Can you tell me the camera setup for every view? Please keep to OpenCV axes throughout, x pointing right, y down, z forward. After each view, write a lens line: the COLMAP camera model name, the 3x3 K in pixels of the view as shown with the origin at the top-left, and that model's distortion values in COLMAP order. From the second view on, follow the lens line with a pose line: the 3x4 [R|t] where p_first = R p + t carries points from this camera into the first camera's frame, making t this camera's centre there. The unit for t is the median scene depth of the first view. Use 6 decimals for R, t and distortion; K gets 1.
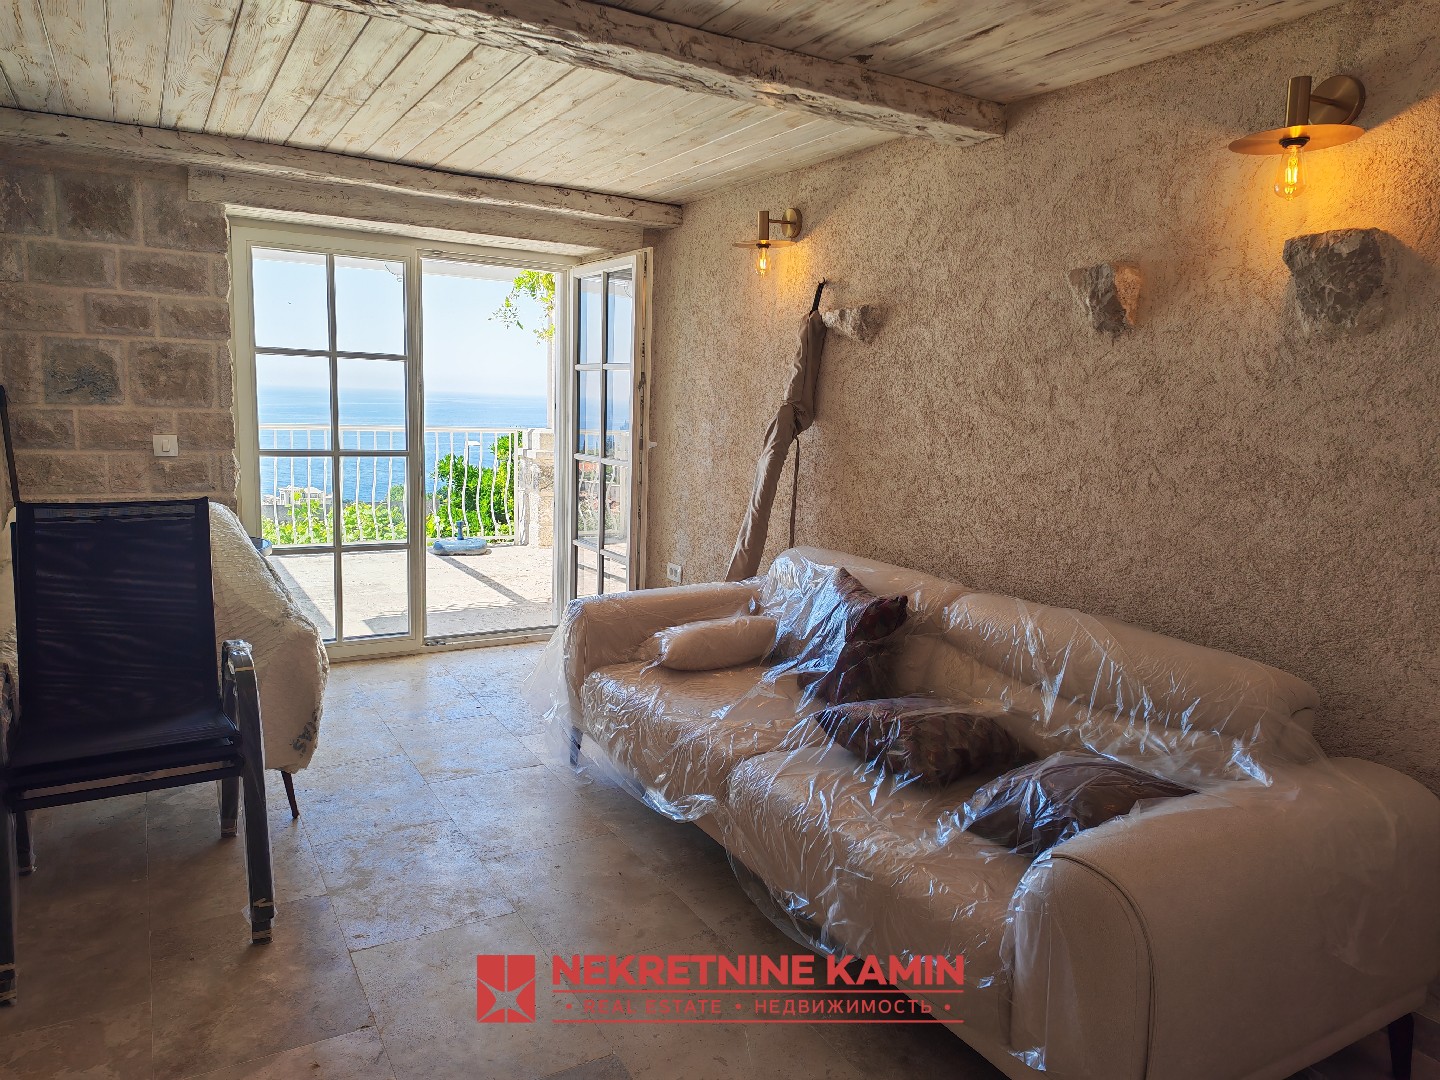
lens RADIAL K [[978.0, 0, 711.3], [0, 978.0, 539.9], [0, 0, 1]] dist [0.054500, -0.059472]
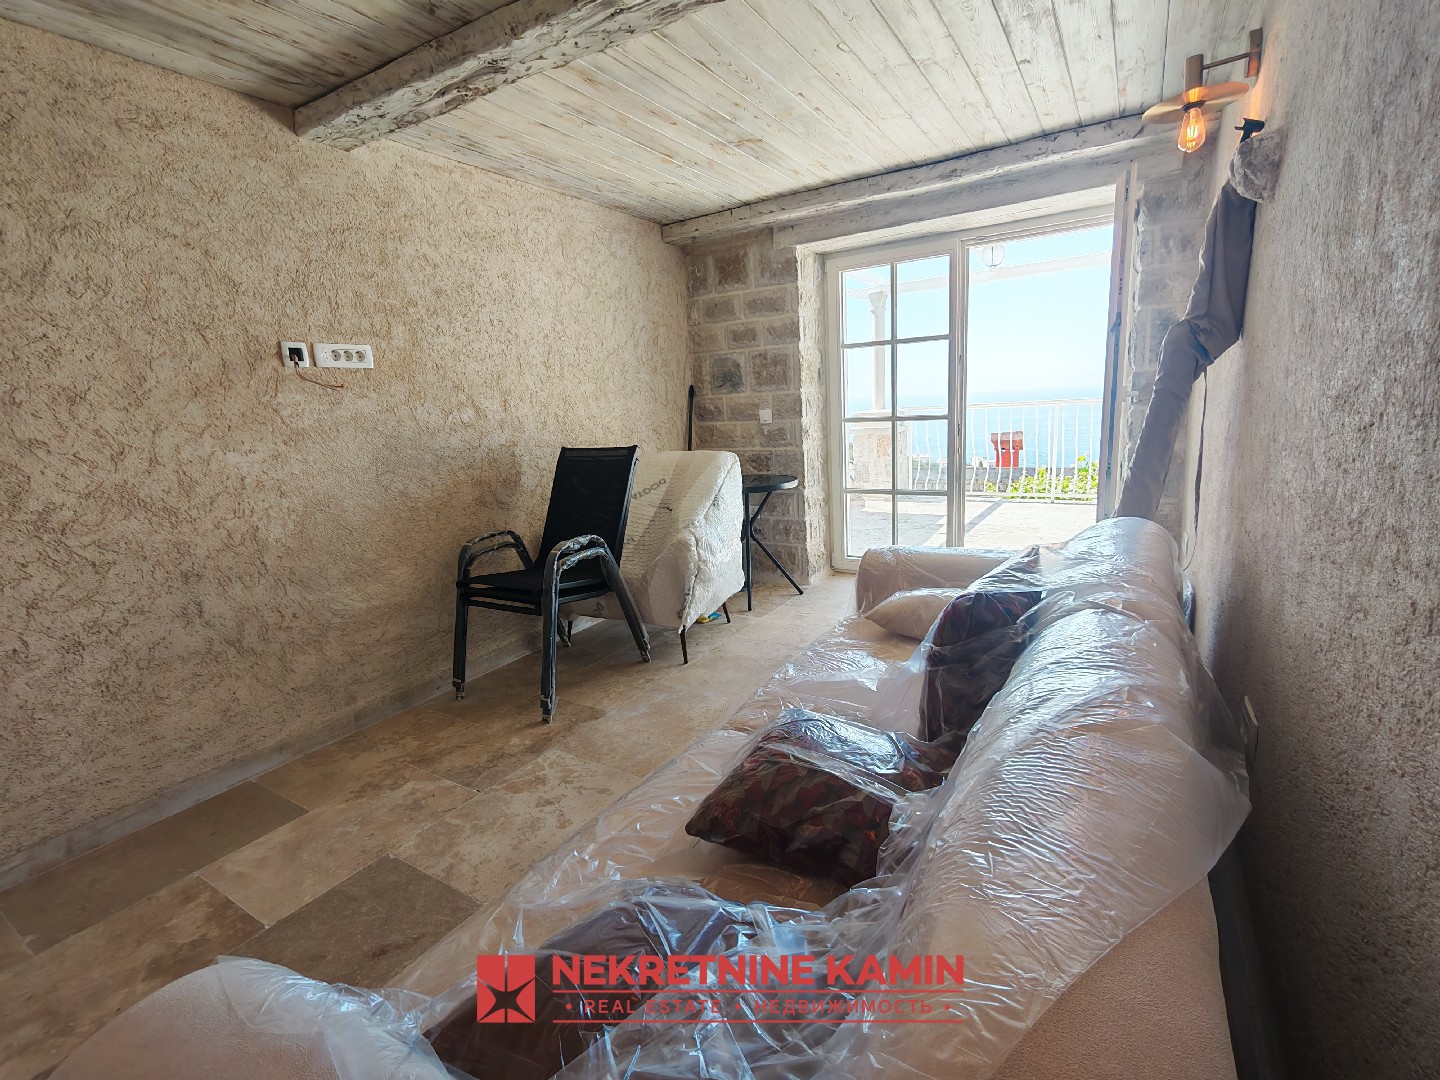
lens RADIAL K [[658.7, 0, 724.6], [0, 658.7, 538.0], [0, 0, 1]] dist [-0.001402, 0.000732]
pose [[0.469630, 0.120990, -0.874534, 0.367010], [-0.057430, 0.992654, 0.106491, -0.013018], [0.880994, 0.000213, 0.473128, 0.472425]]
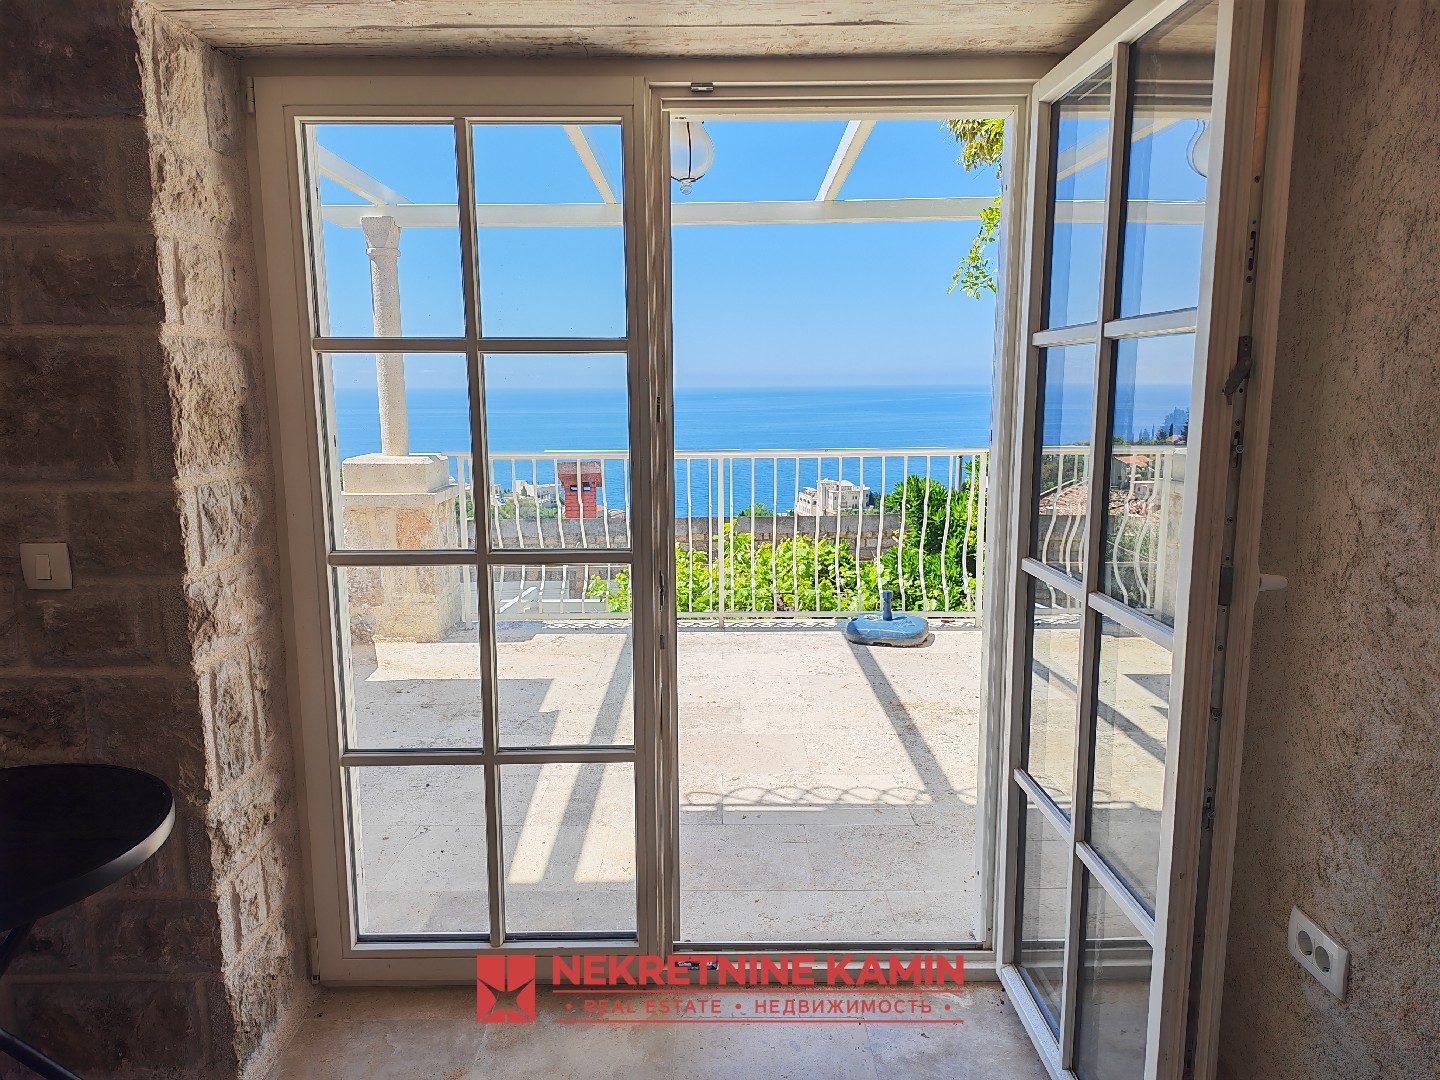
lens RADIAL K [[978.0, 0, 707.8], [0, 978.0, 535.7], [0, 0, 1]] dist [0.054500, -0.059472]
pose [[0.865070, 0.039042, -0.500130, -0.070543], [-0.036787, 0.999220, 0.014372, -0.133180], [0.500301, 0.005966, 0.865831, 0.797804]]
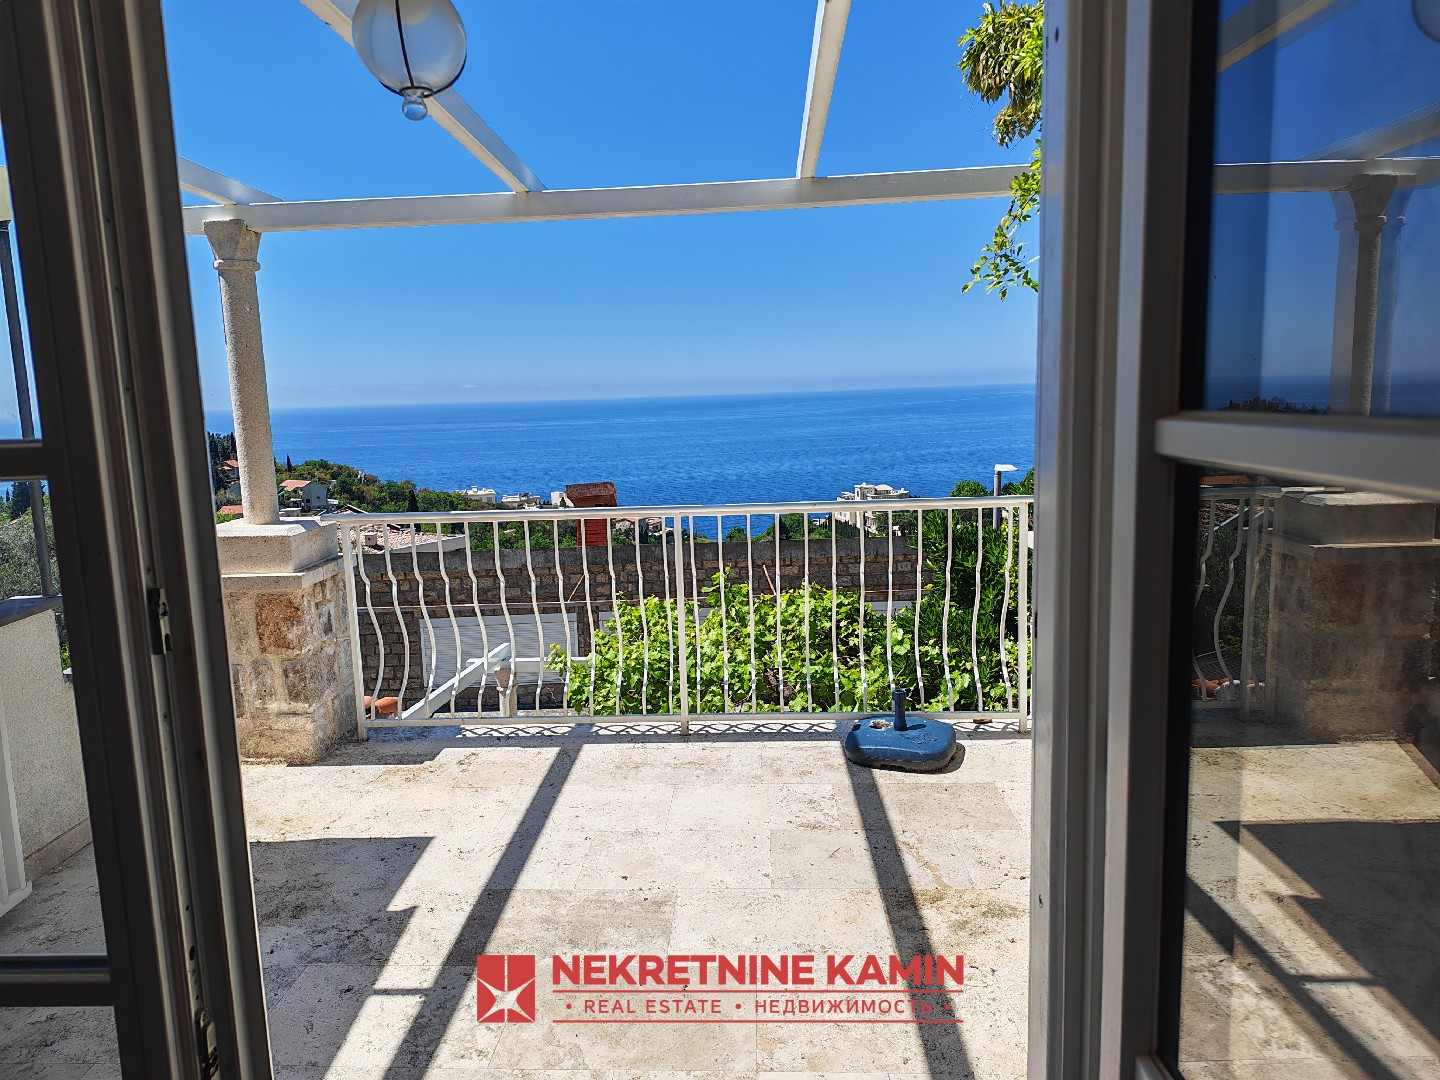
lens RADIAL K [[978.0, 0, 699.6], [0, 978.0, 526.1], [0, 0, 1]] dist [0.054500, -0.059472]
pose [[0.840665, 0.013282, -0.541393, -0.158767], [-0.016351, 0.999866, -0.000860, -0.217596], [0.541309, 0.009575, 0.840769, 1.141524]]
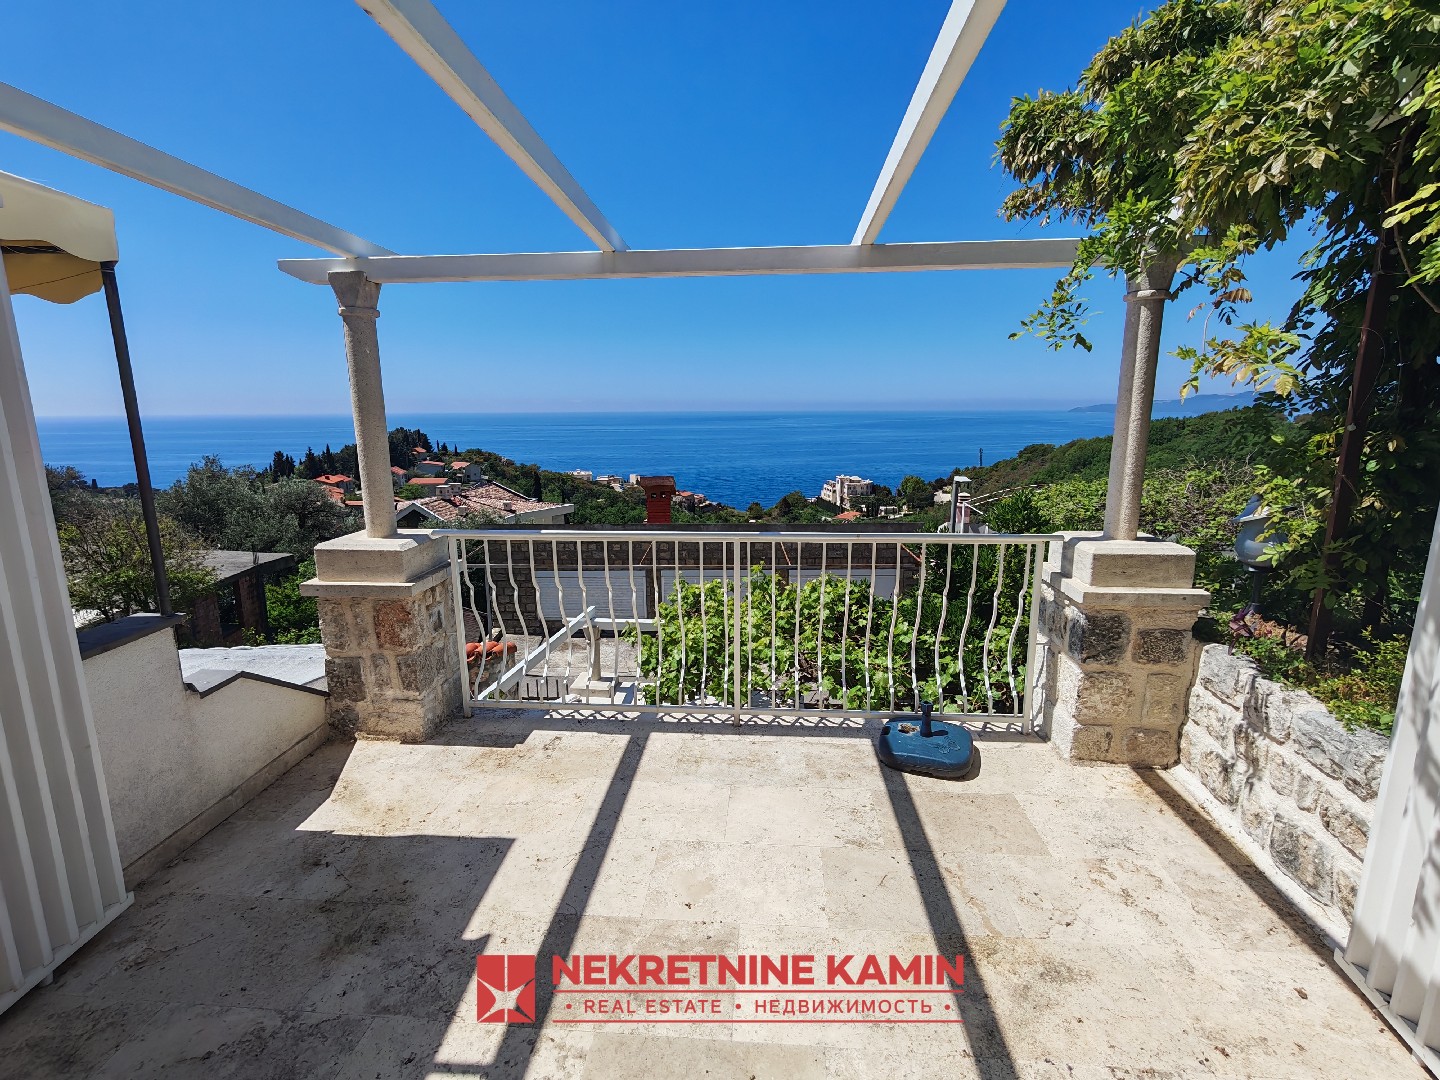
lens RADIAL K [[658.7, 0, 722.0], [0, 658.7, 533.8], [0, 0, 1]] dist [-0.001402, 0.000732]
pose [[0.833455, 0.066460, -0.548577, -0.328958], [-0.046590, 0.997658, 0.050082, -0.282915], [0.550621, -0.016182, 0.834599, 1.335840]]
